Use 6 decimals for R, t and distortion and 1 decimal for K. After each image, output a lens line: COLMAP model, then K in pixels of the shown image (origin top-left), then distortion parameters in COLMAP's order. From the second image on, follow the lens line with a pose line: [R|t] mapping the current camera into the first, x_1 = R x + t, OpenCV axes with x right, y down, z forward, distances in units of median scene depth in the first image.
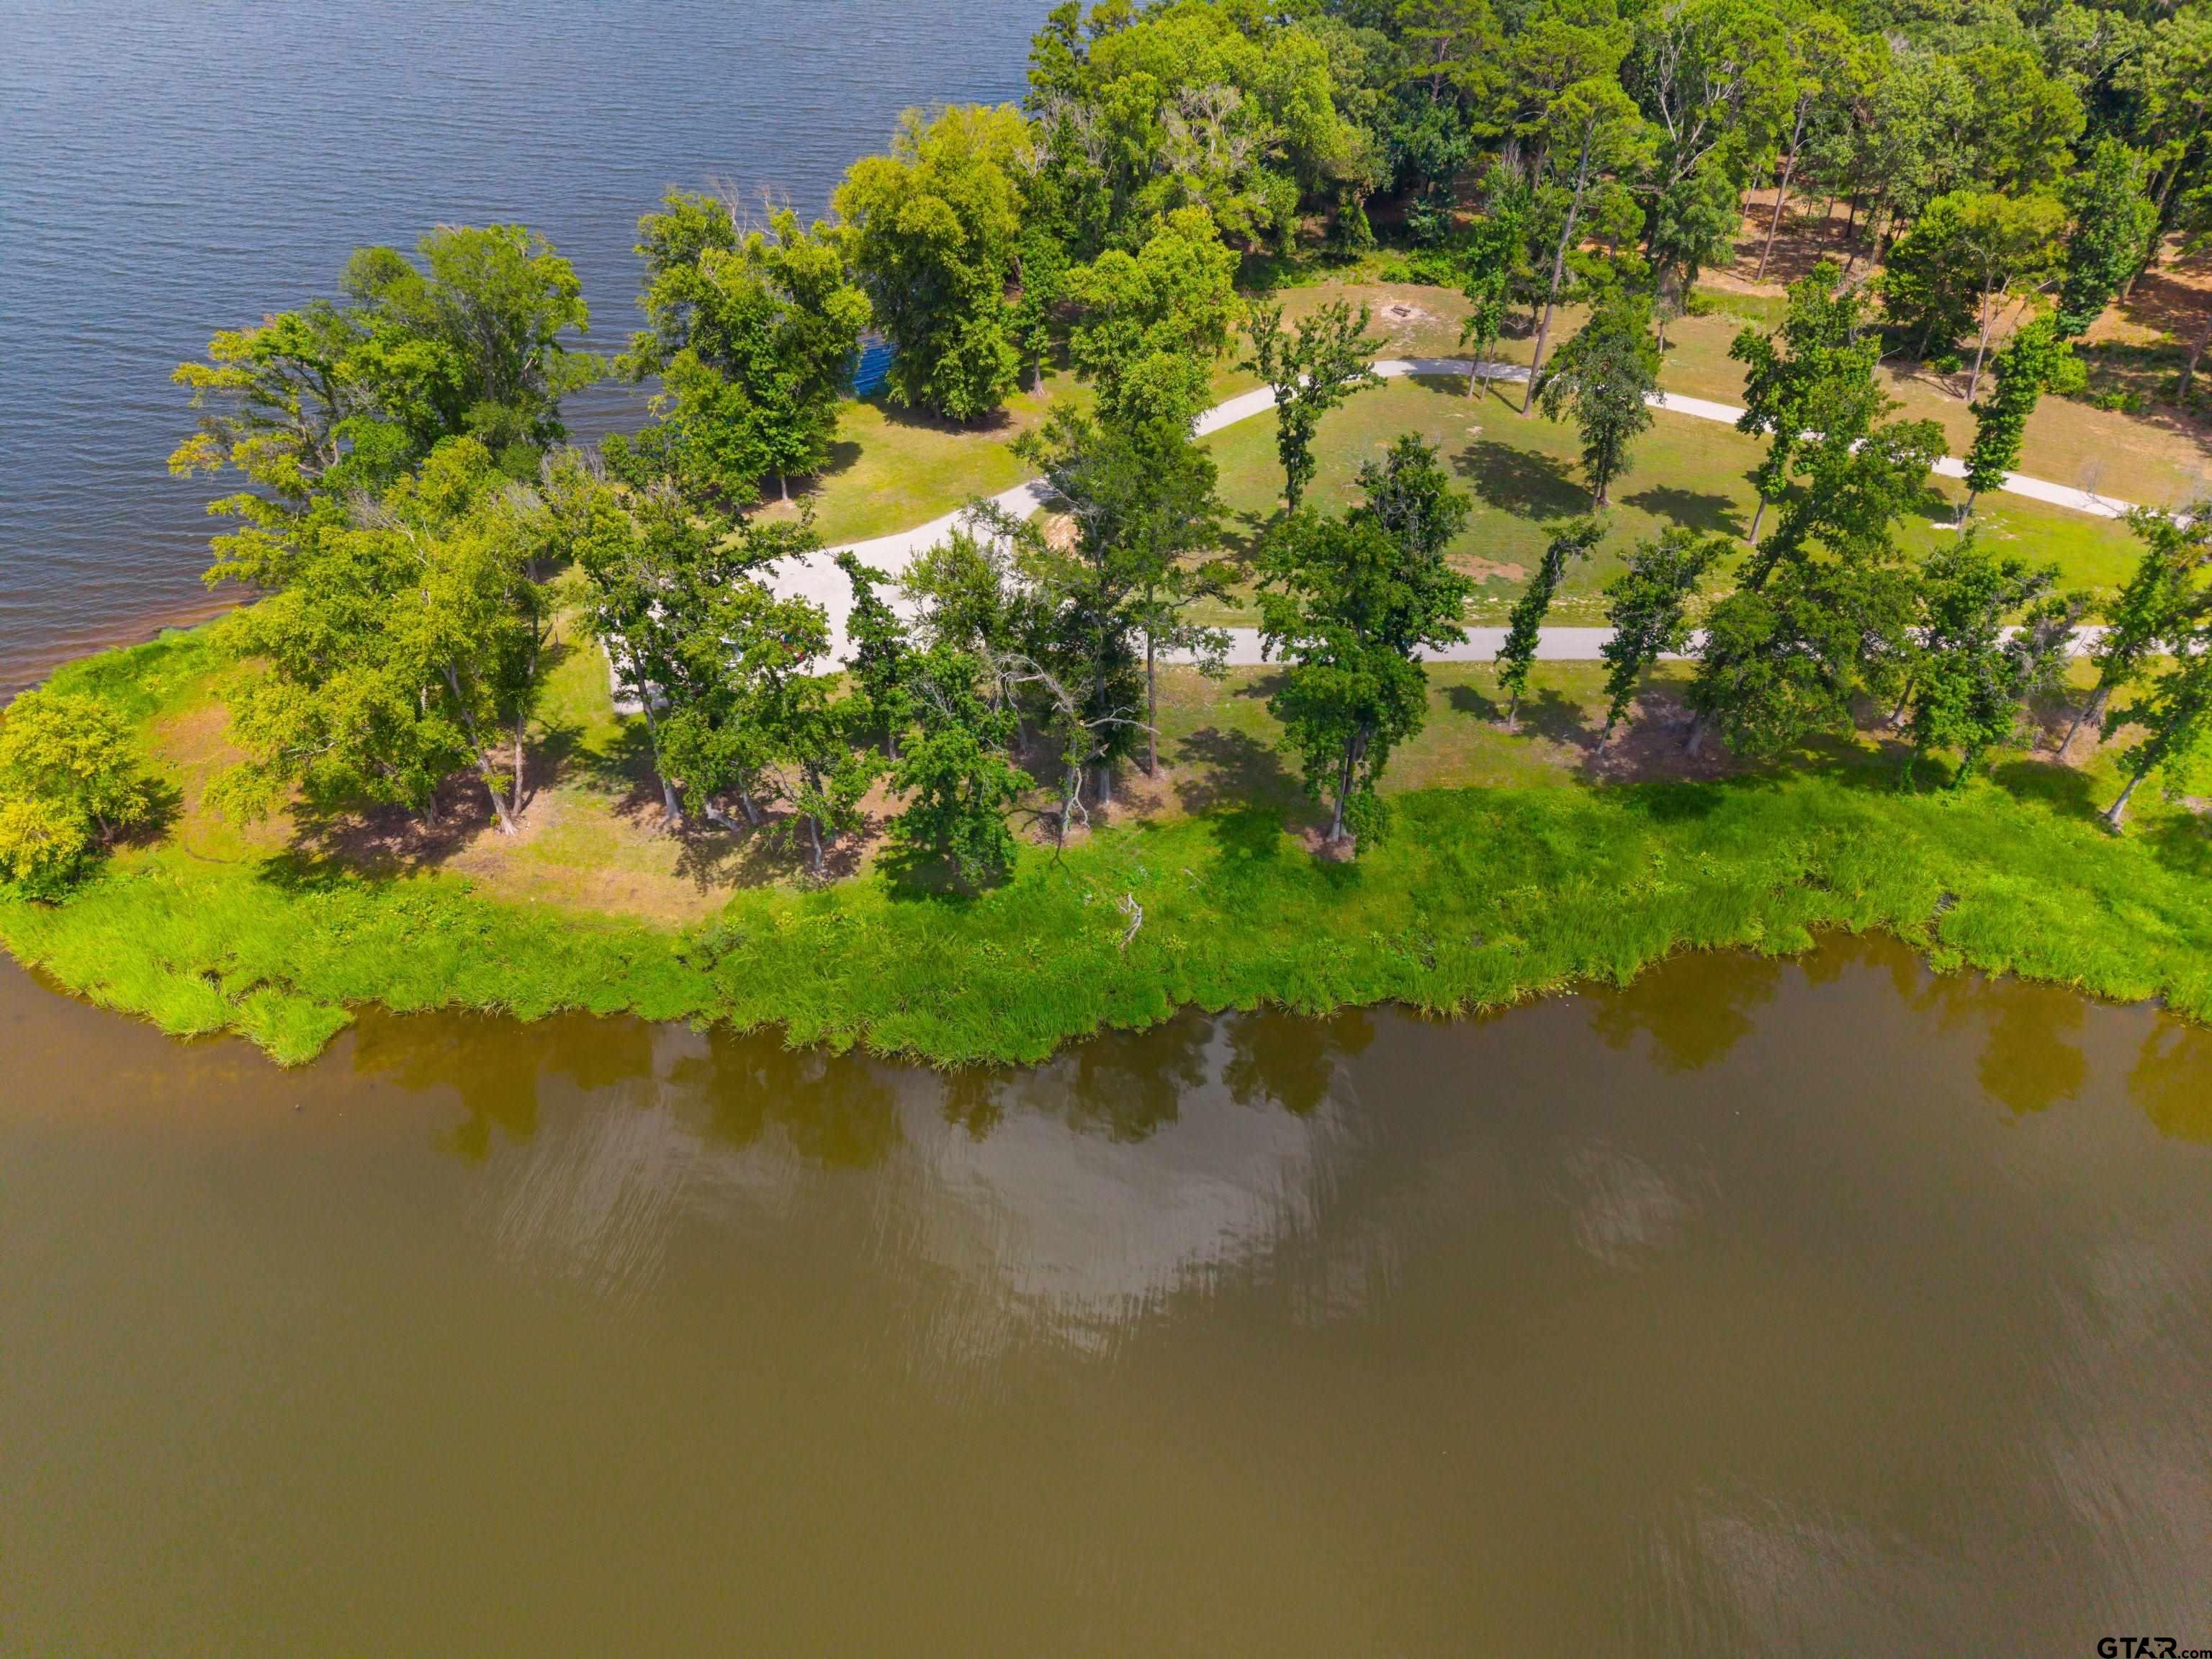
lens RADIAL K [[1549.8, 0, 1108.9], [0, 1549.8, 829.1], [0, 0, 1]] dist [-0.019913, 0.004568]
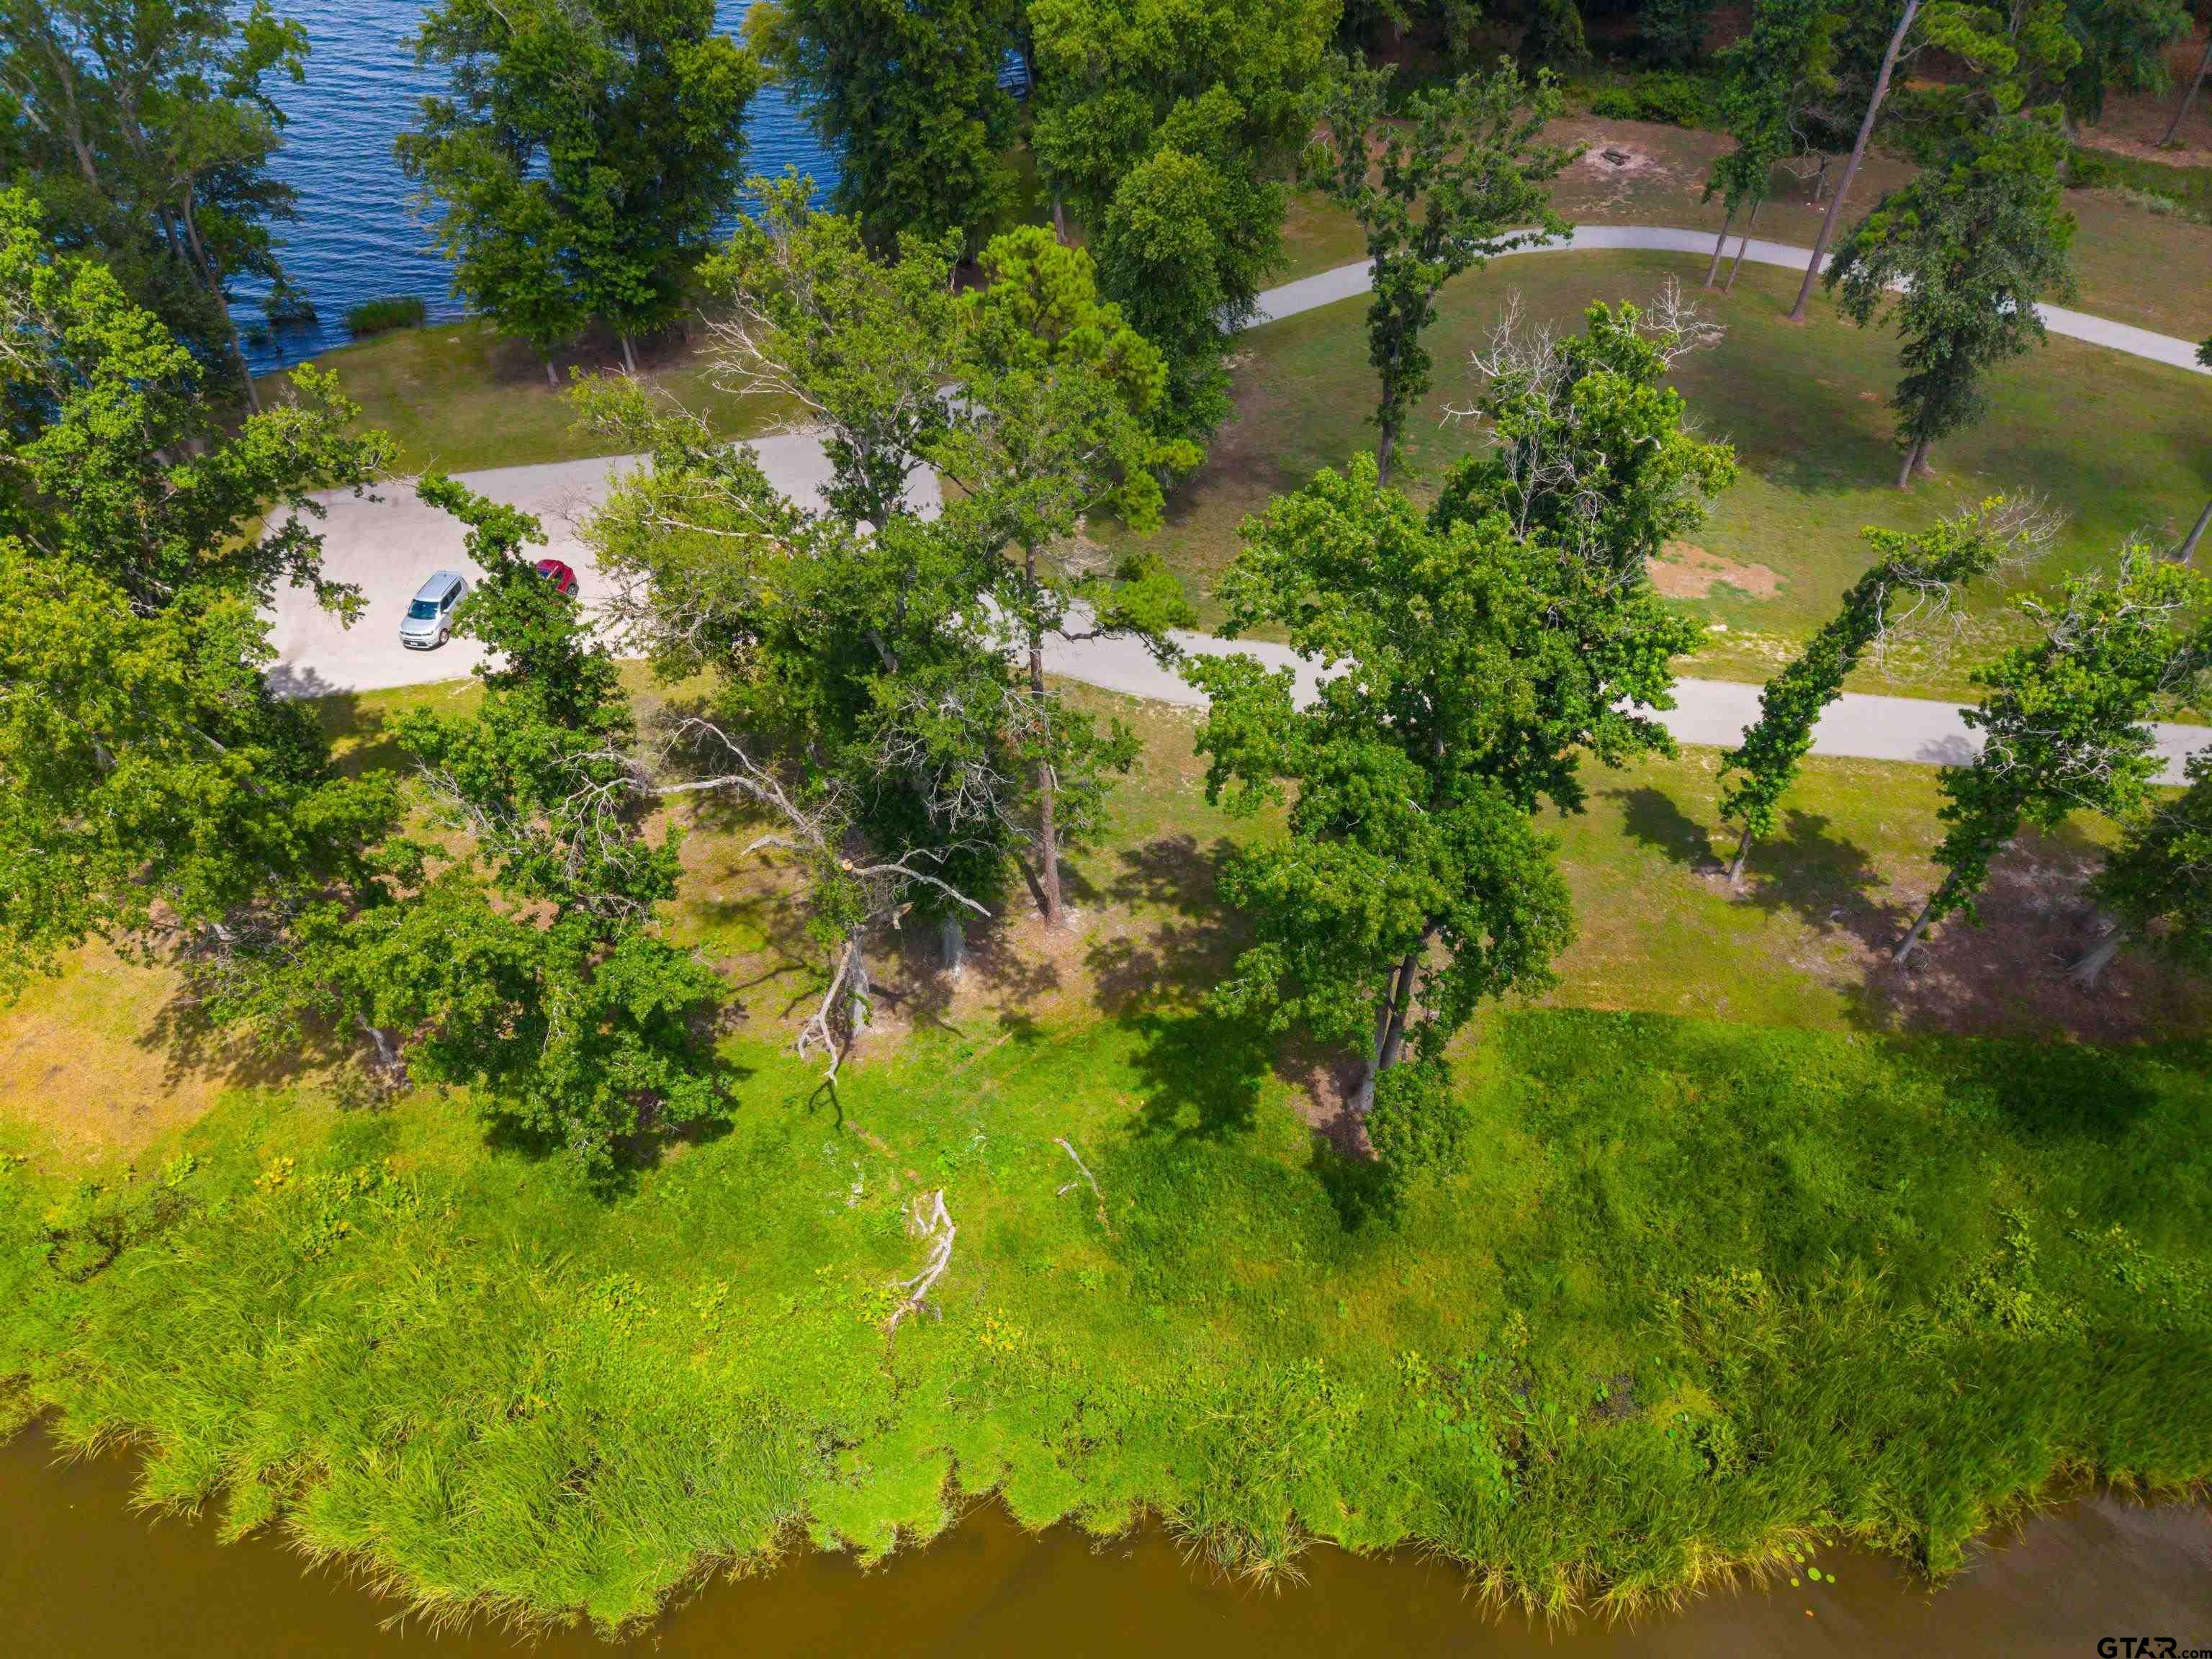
lens RADIAL K [[1549.8, 0, 1102.1], [0, 1549.8, 825.3], [0, 0, 1]] dist [-0.019913, 0.004568]
pose [[0.990703, 0.098319, -0.094030, 0.094306], [-0.092420, 0.993585, 0.065168, -0.106945], [0.099834, -0.055872, 0.993434, 0.464245]]
